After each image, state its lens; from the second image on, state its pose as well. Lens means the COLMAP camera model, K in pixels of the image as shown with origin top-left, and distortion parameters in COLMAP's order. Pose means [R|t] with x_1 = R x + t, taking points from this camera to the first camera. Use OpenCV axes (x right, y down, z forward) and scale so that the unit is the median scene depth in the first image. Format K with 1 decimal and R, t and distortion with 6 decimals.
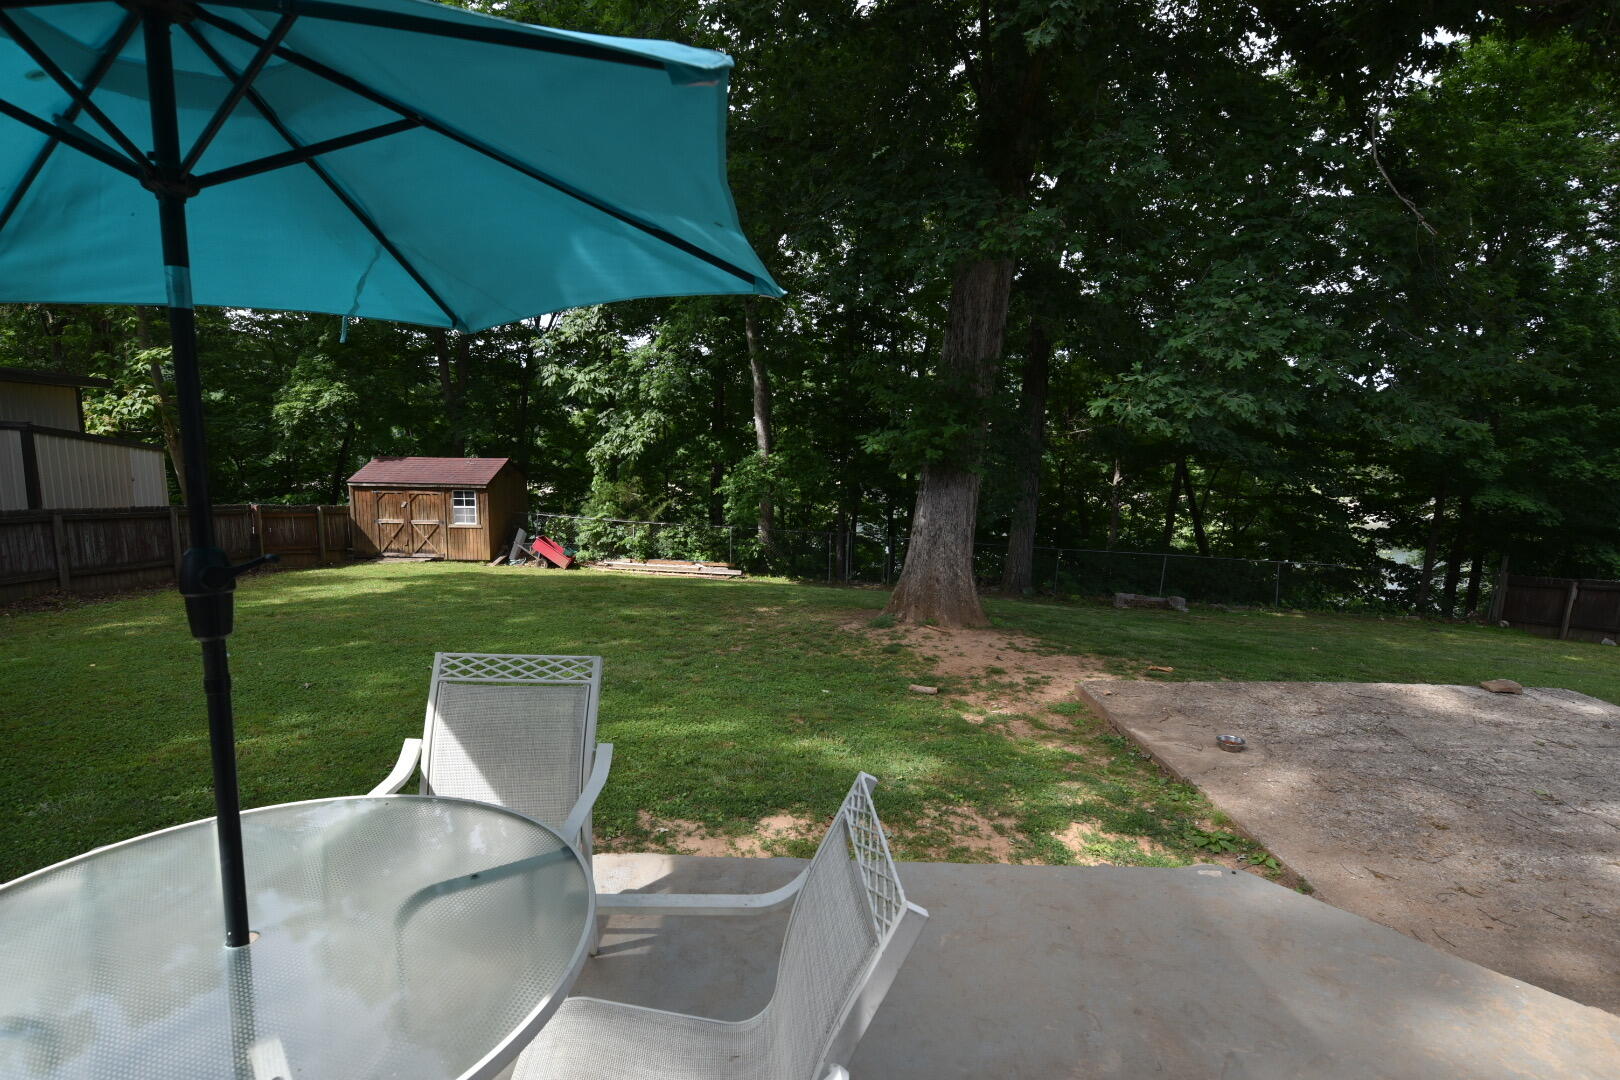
lens RADIAL K [[822.8, 0, 808.5], [0, 822.8, 543.6], [0, 0, 1]] dist [-0.000188, -0.000611]
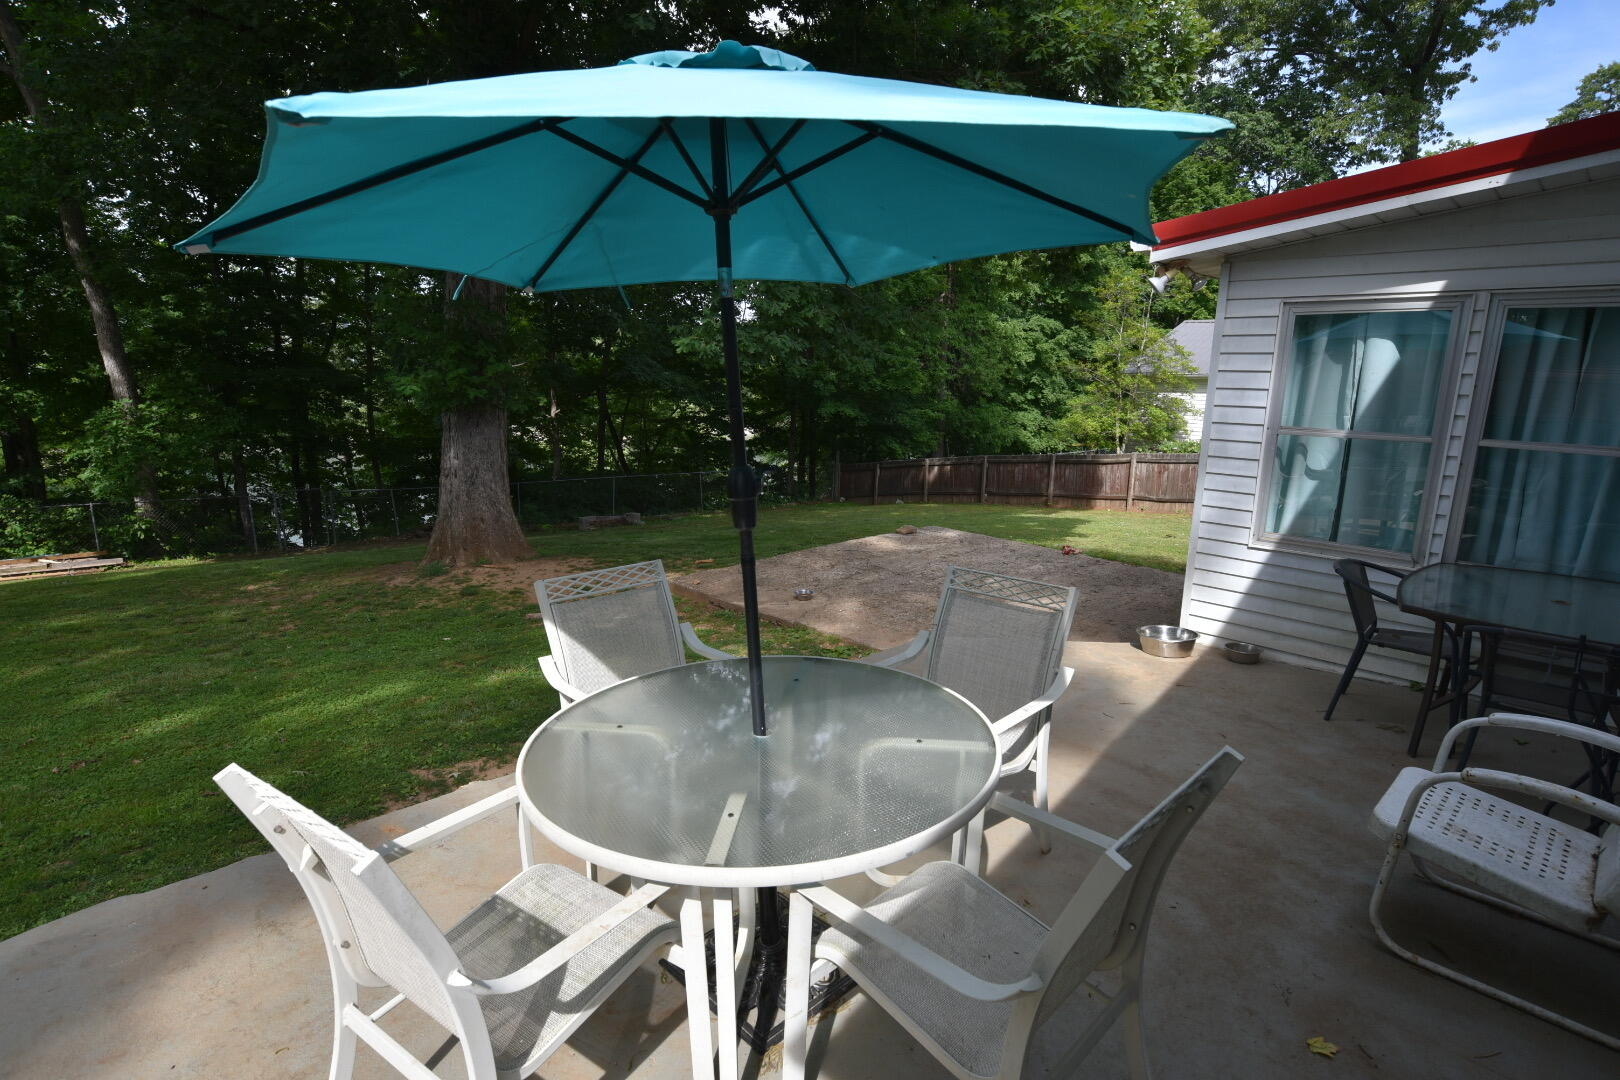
lens RADIAL K [[822.8, 0, 815.8], [0, 822.8, 540.2], [0, 0, 1]] dist [-0.000188, -0.000611]
pose [[0.739904, -0.160045, 0.653397, -0.221989], [0.110700, 0.987013, 0.116405, -0.002906], [-0.663542, -0.013797, 0.748012, -0.024413]]
